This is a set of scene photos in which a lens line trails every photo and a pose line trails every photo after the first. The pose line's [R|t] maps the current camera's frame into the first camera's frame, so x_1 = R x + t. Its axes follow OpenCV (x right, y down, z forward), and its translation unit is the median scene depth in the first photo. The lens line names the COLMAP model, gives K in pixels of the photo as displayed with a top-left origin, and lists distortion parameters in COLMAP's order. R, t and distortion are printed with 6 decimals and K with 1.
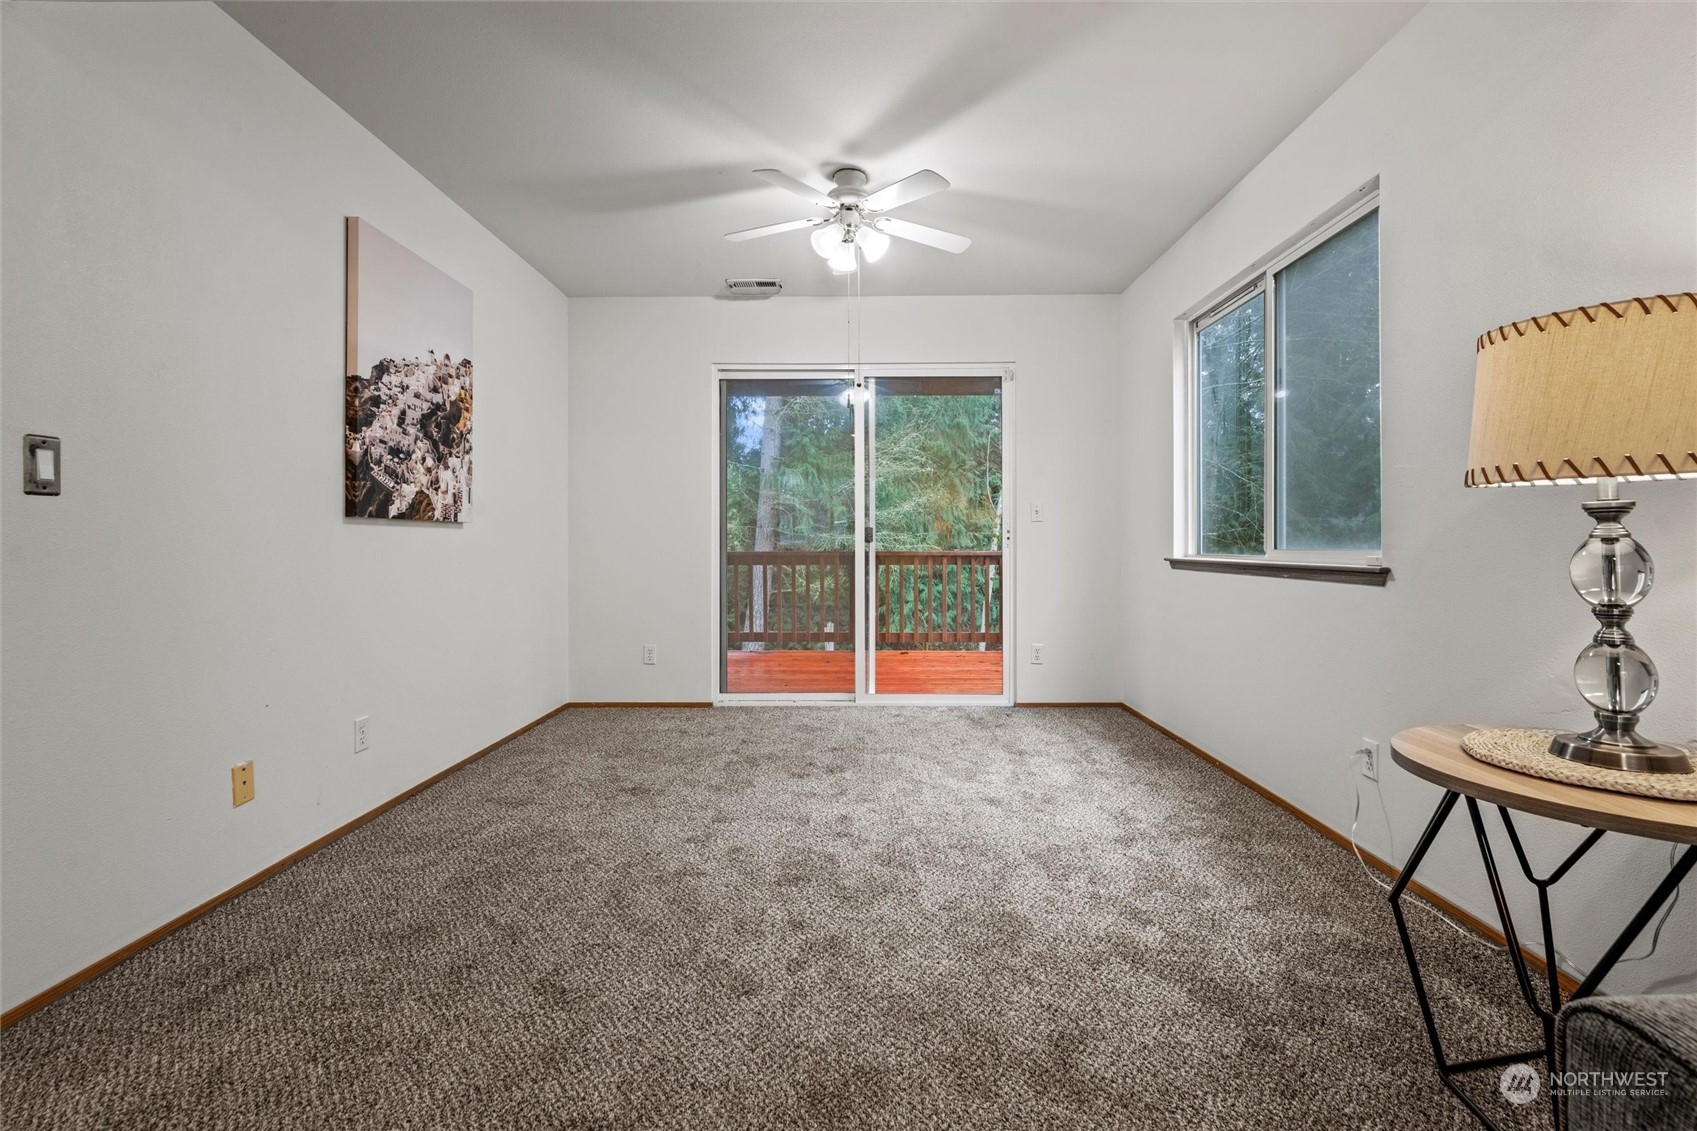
lens RADIAL K [[773.5, 0, 846.3], [0, 773.5, 537.5], [0, 0, 1]] dist [-0.002738, 0.000244]
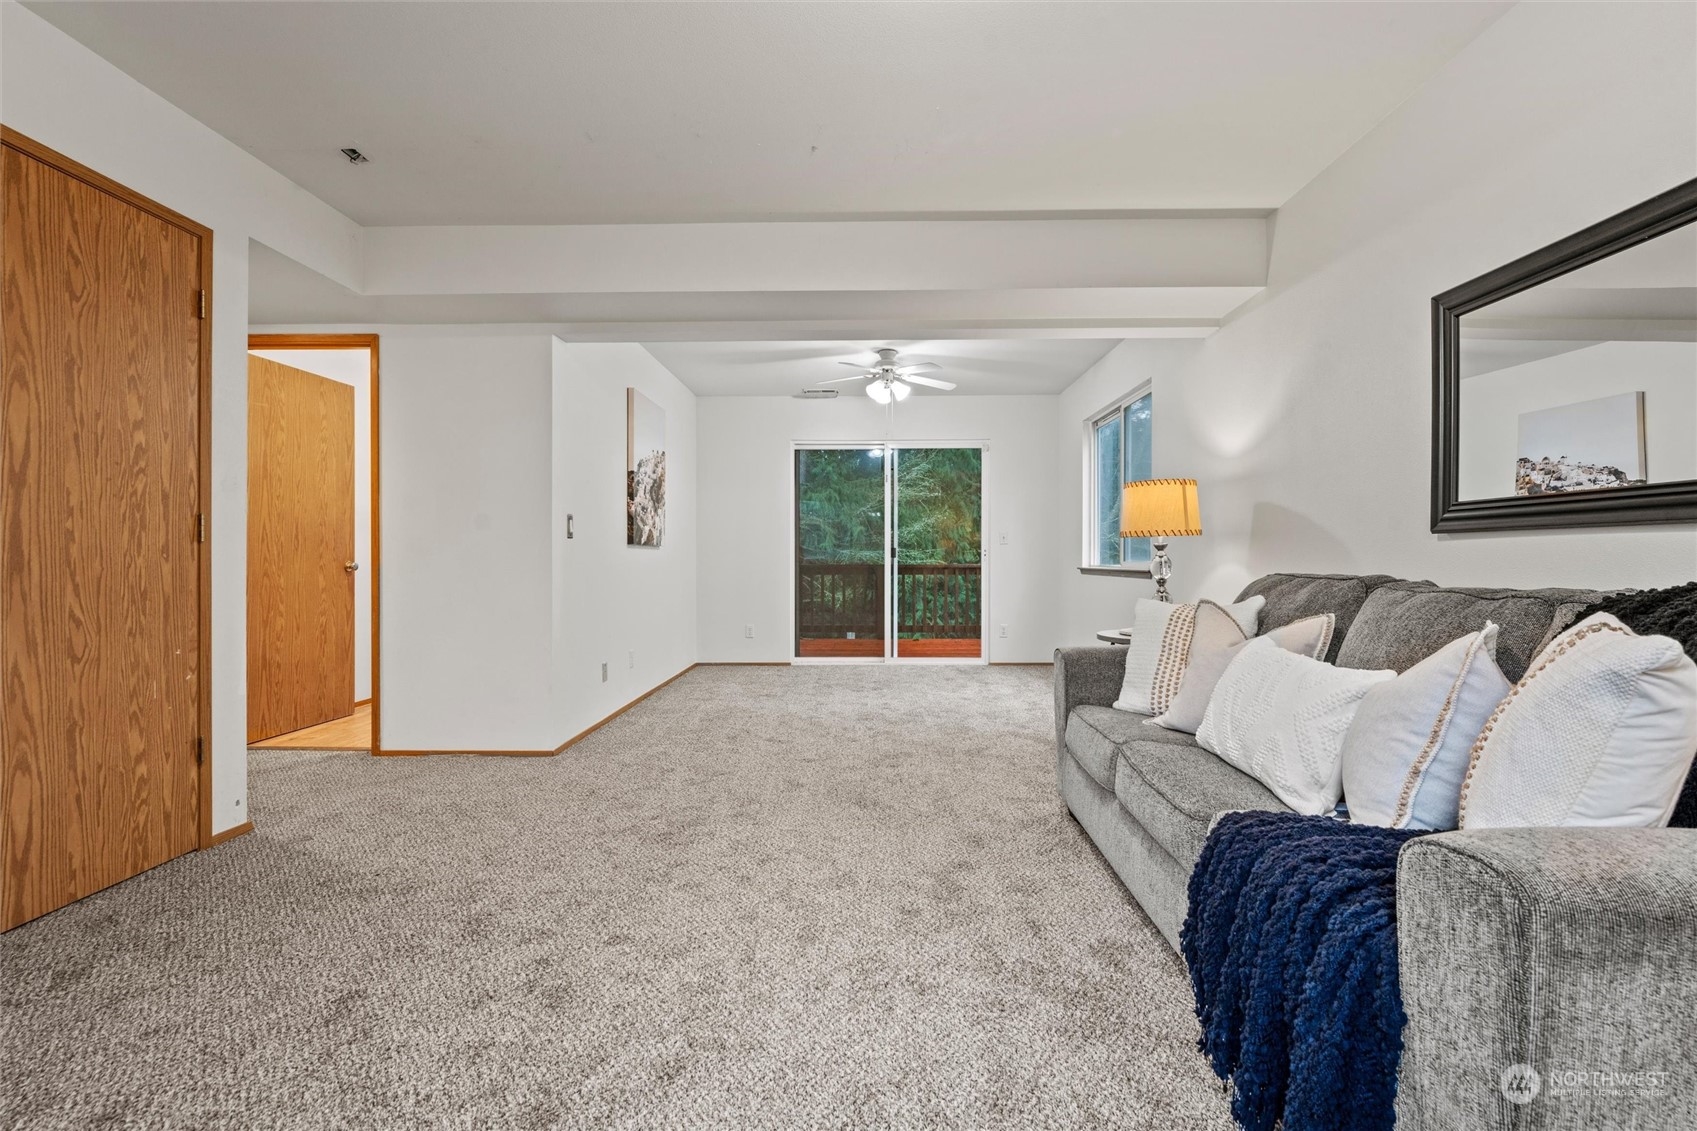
lens RADIAL K [[757.2, 0, 848.5], [0, 757.2, 565.5], [0, 0, 1]] dist [0.000696, -0.000379]
pose [[0.999932, 0.000509, -0.011625, -0.051338], [-0.000316, 0.999862, 0.016603, -0.003643], [0.011632, -0.016599, 0.999795, -0.599341]]
